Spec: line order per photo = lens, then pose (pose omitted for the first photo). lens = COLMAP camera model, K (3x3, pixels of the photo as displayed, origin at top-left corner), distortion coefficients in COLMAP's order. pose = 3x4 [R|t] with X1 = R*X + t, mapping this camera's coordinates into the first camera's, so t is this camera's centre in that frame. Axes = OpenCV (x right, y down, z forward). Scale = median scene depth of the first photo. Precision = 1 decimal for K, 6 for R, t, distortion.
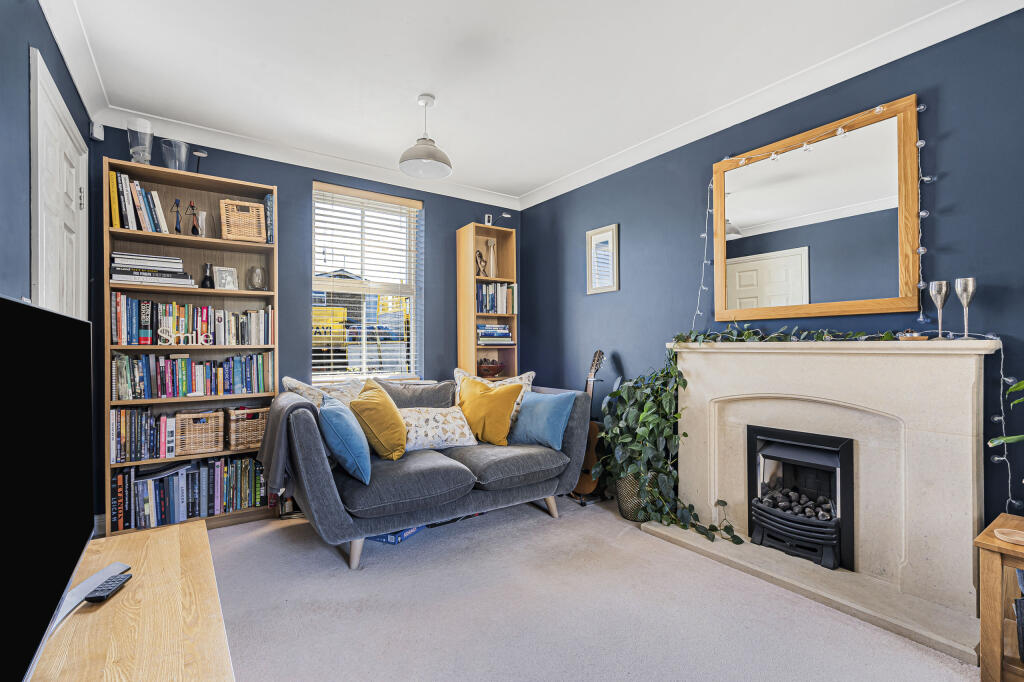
lens RADIAL K [[474.8, 0, 512.3], [0, 474.8, 339.8], [0, 0, 1]] dist [-0.000218, -0.000153]
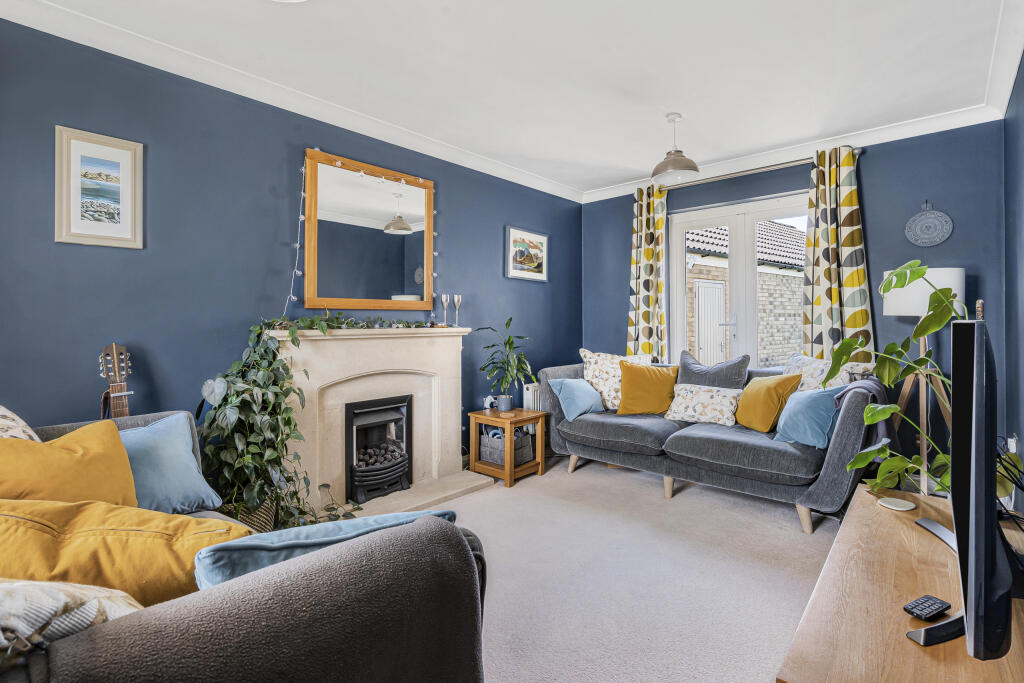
lens RADIAL K [[474.8, 0, 512.4], [0, 474.8, 333.9], [0, 0, 1]] dist [-0.000218, -0.000153]
pose [[-0.218966, 0.000266, 0.975732, -0.748865], [0.006858, 0.999976, 0.001266, 0.019652], [-0.975708, 0.006968, -0.218963, 0.961260]]
